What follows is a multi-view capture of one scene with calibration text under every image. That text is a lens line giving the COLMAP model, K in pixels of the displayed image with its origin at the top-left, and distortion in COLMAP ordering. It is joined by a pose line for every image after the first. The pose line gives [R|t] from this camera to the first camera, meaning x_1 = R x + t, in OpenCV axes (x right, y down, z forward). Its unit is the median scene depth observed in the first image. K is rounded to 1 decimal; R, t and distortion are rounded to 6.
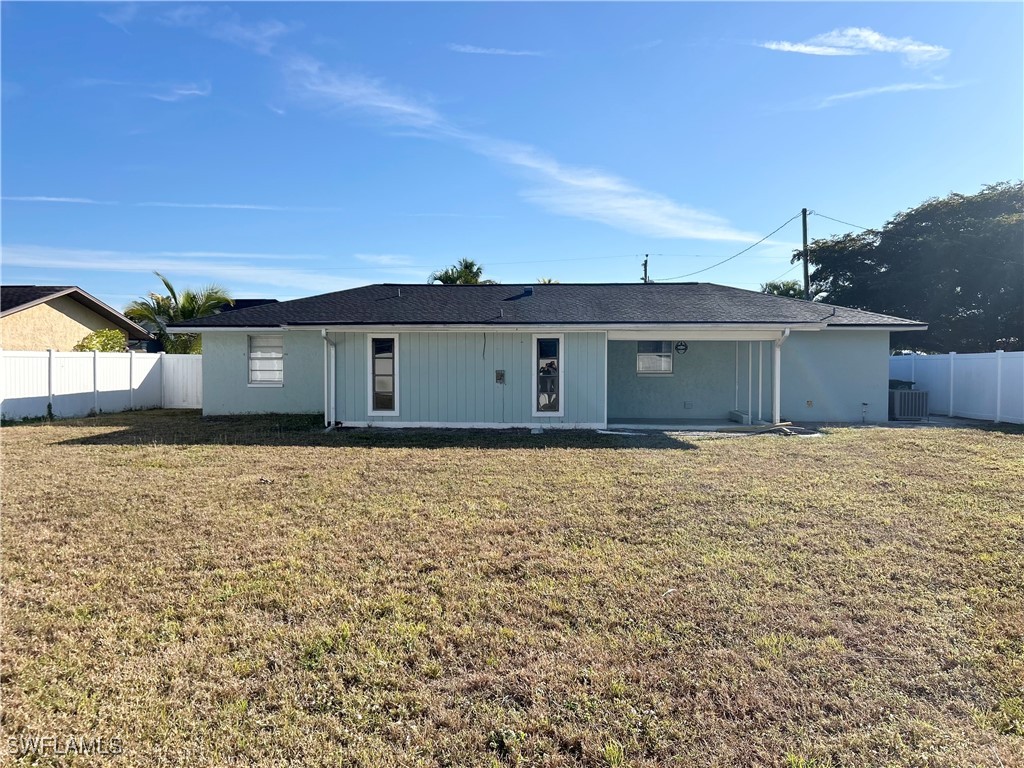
lens RADIAL K [[786.9, 0, 512.0], [0, 786.9, 384.0], [0, 0, 1]] dist [0.059389, -0.082359]
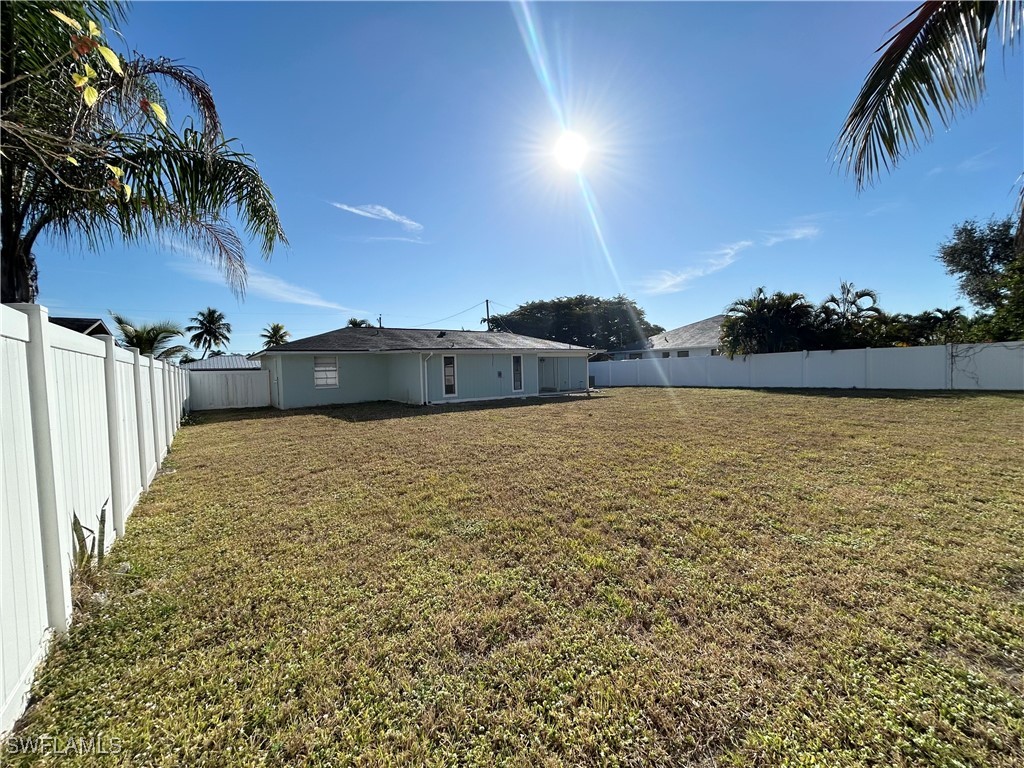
lens RADIAL K [[404.2, 0, 512.0], [0, 404.2, 384.0], [0, 0, 1]] dist [-0.000233, 0.000017]
pose [[0.763541, -0.052260, 0.643641, -0.679563], [0.049468, 0.998525, 0.022392, -0.005644], [-0.643862, 0.014743, 0.765000, 0.144593]]
